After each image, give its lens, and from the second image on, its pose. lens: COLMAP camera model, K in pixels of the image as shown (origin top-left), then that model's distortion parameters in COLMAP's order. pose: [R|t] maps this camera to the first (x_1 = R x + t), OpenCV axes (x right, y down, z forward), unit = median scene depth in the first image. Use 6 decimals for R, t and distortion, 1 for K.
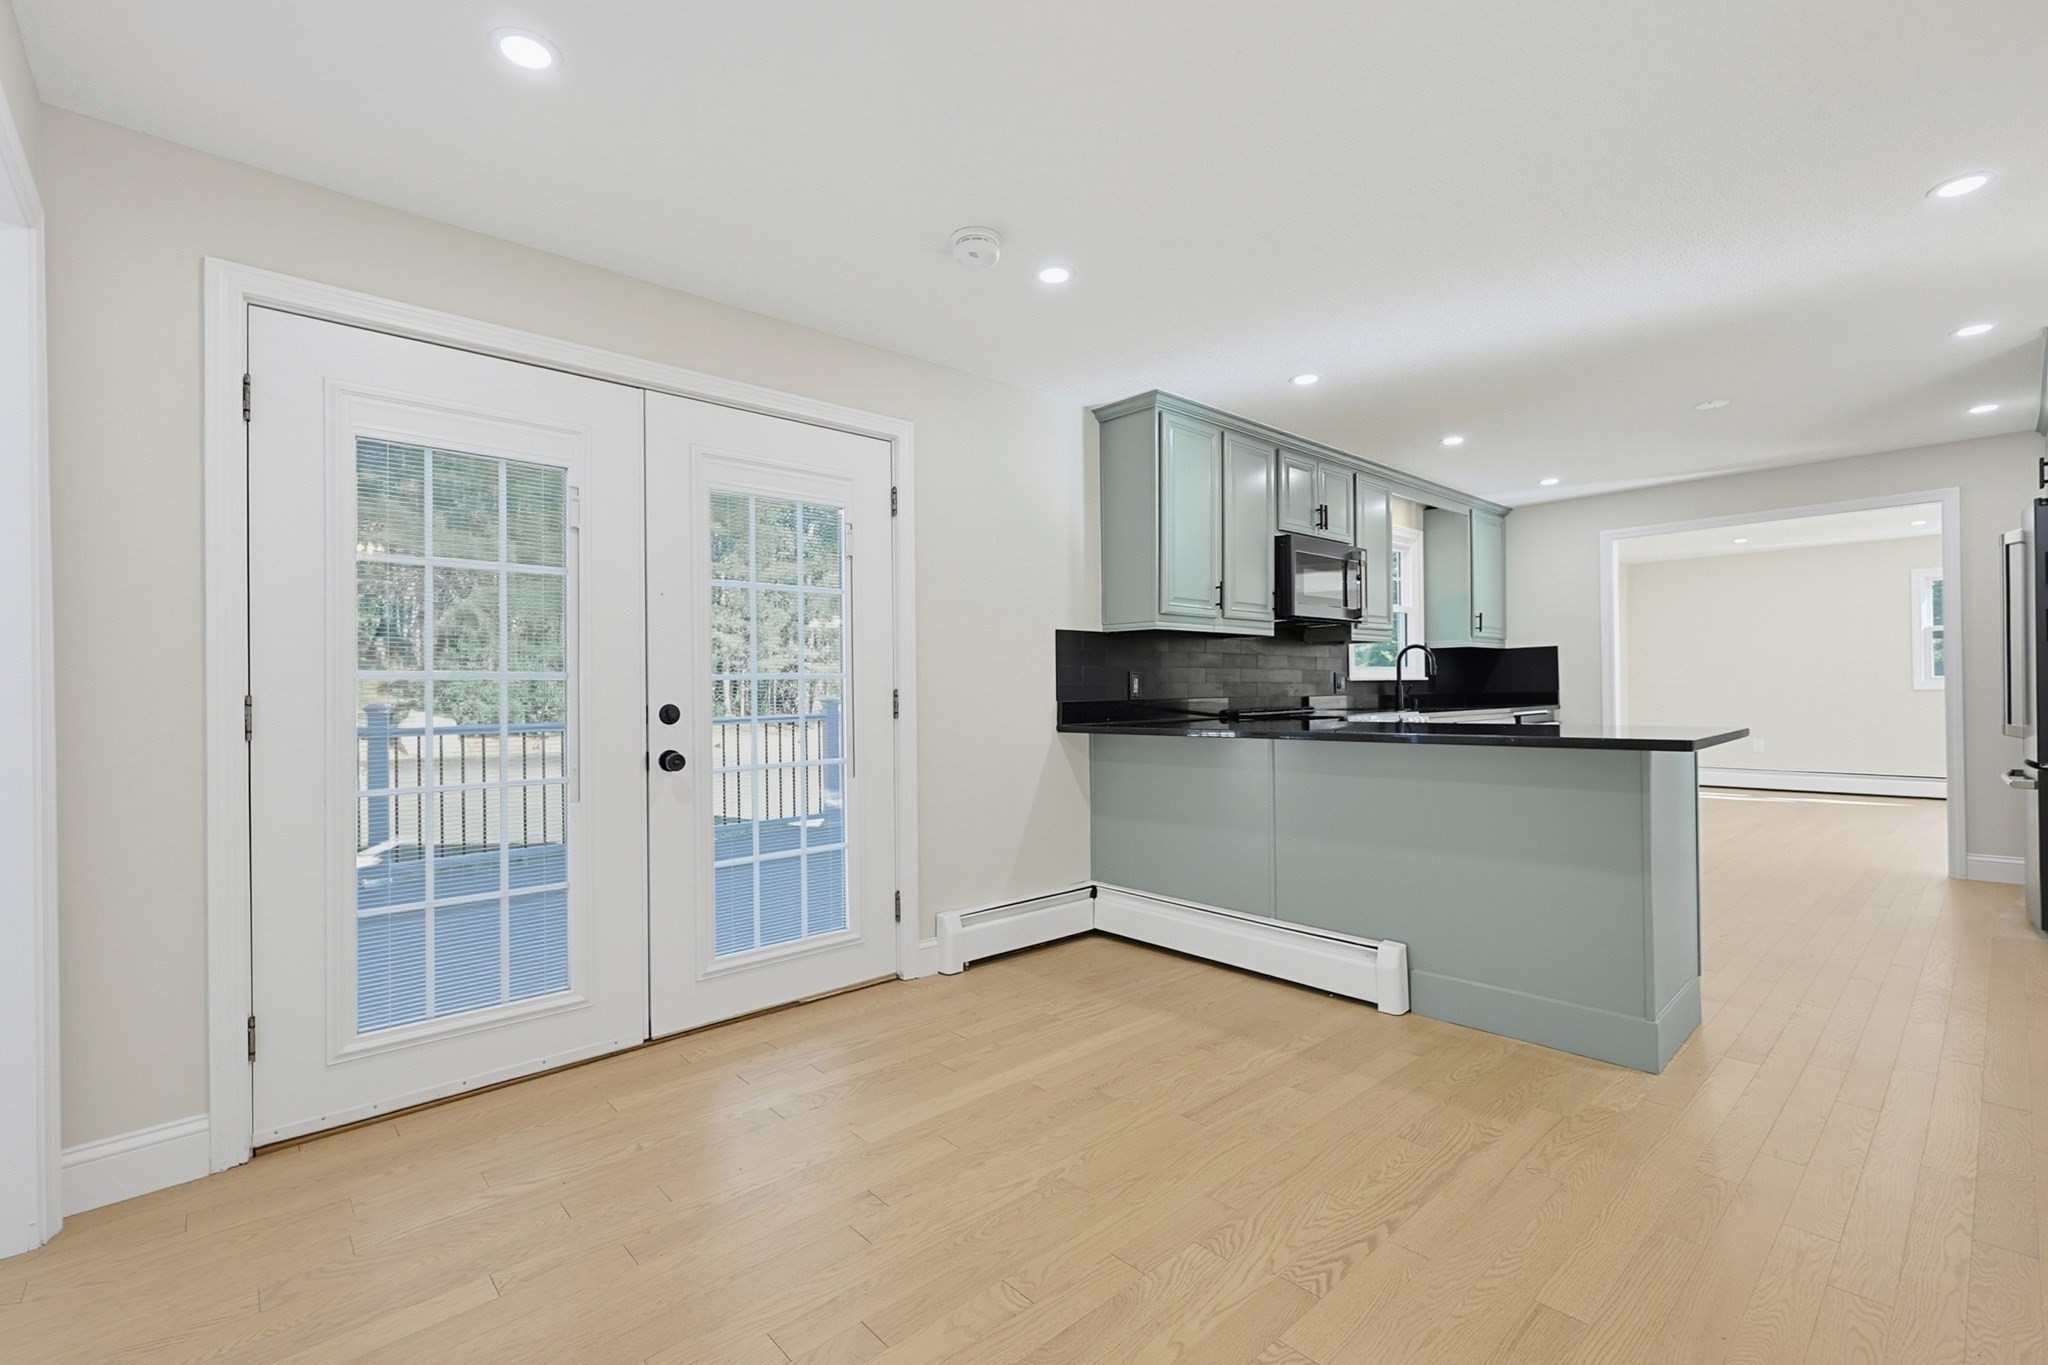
lens RADIAL K [[896.5, 0, 1023.3], [0, 896.5, 689.2], [0, 0, 1]] dist [0.001031, 0.000362]
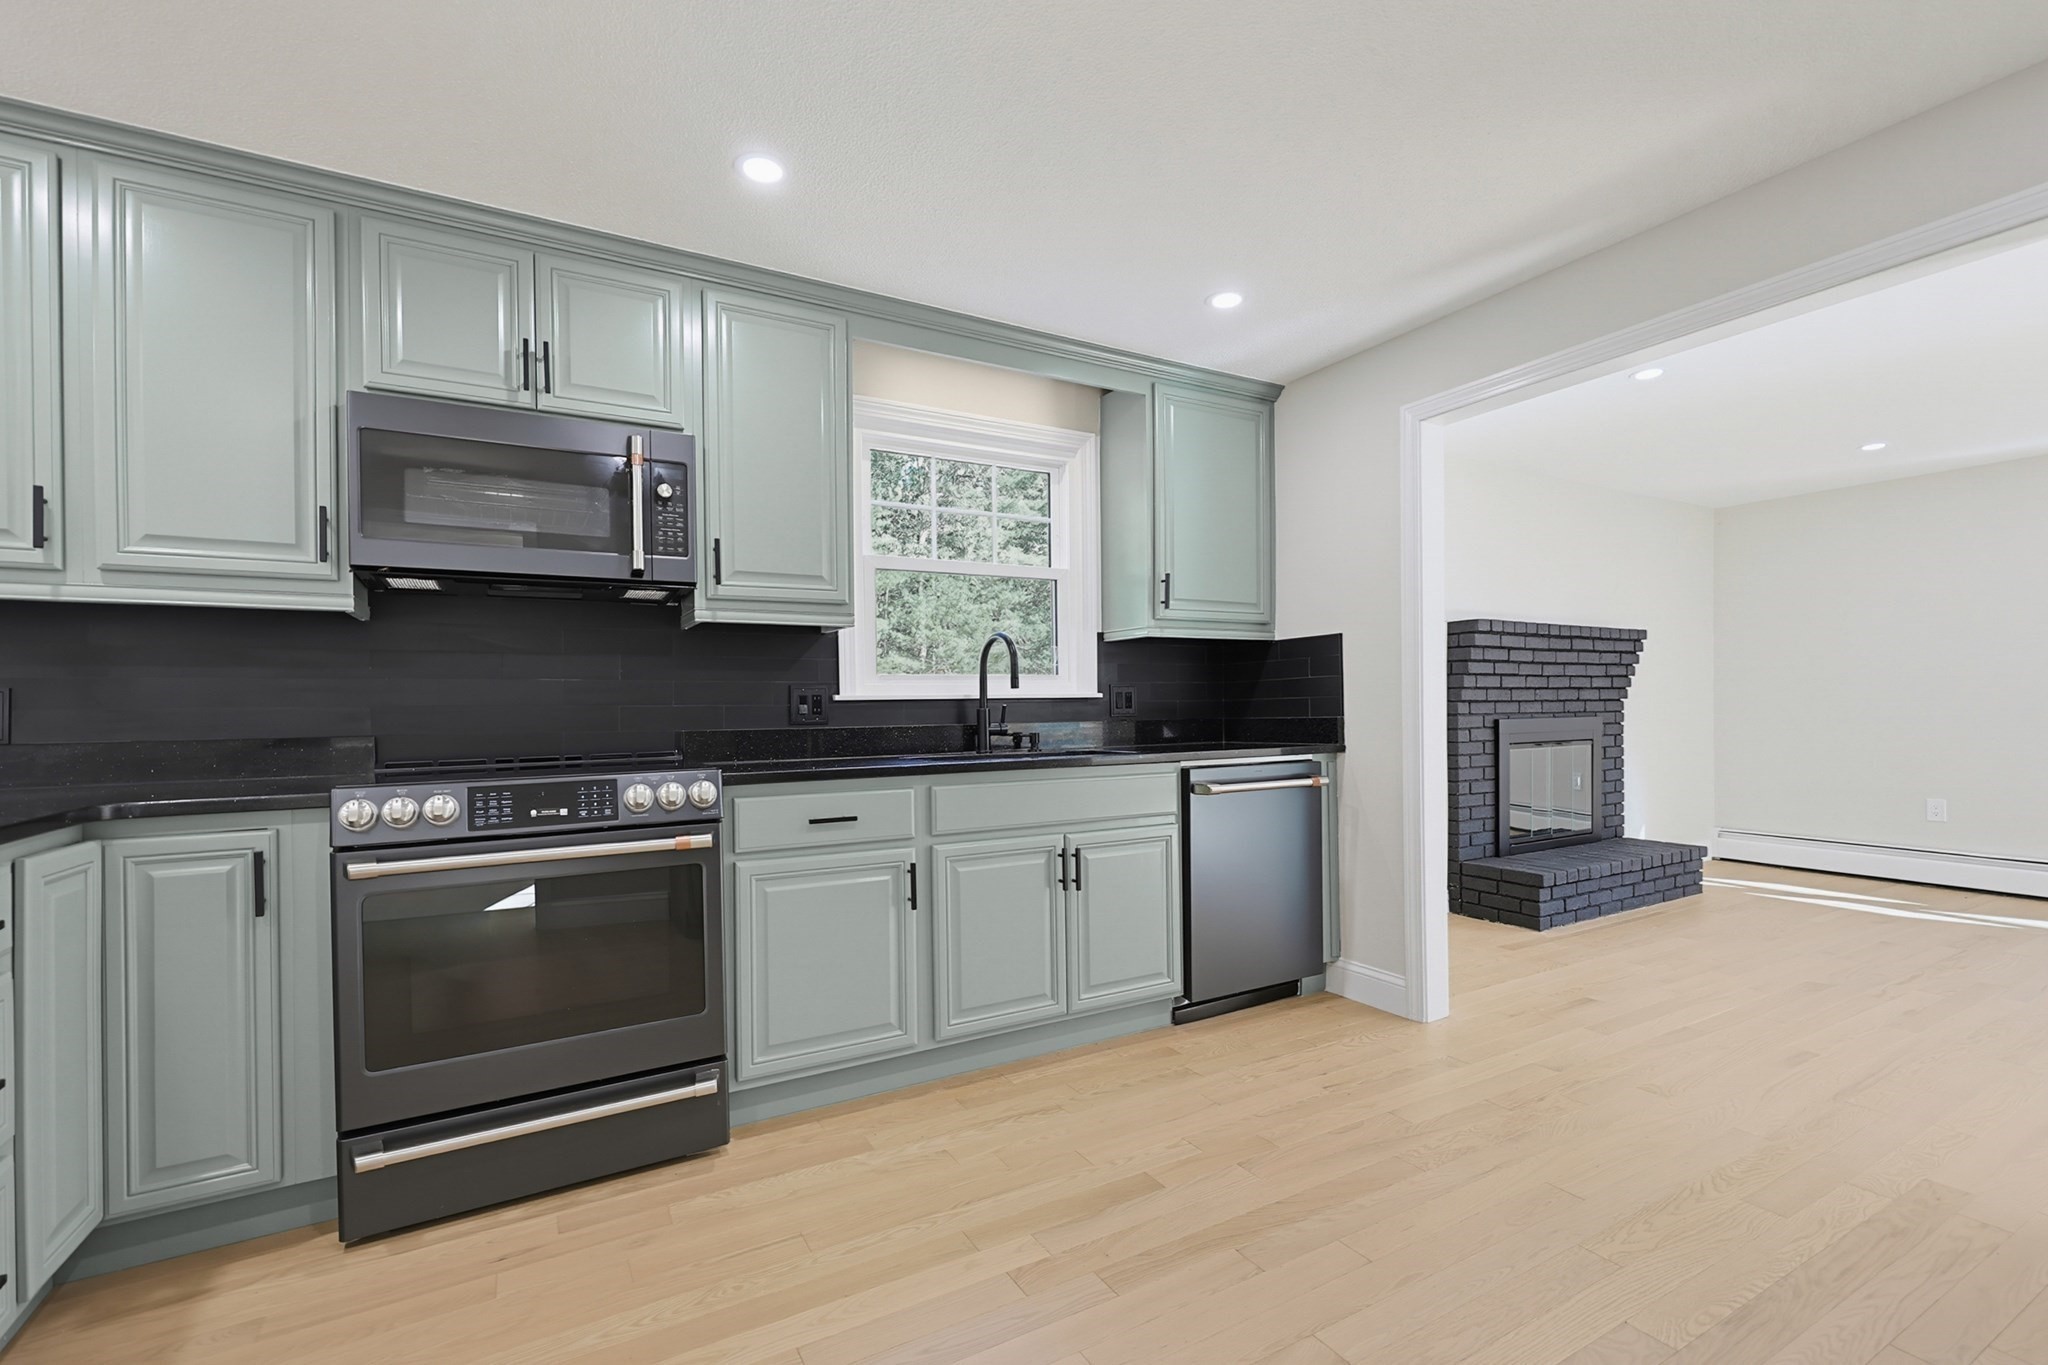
lens RADIAL K [[896.5, 0, 1020.0], [0, 896.5, 701.0], [0, 0, 1]] dist [0.001031, 0.000362]
pose [[0.972129, -0.003772, -0.234416, 0.548417], [0.001279, 0.999941, -0.010787, -0.002544], [0.234443, 0.010187, 0.972077, 0.455372]]
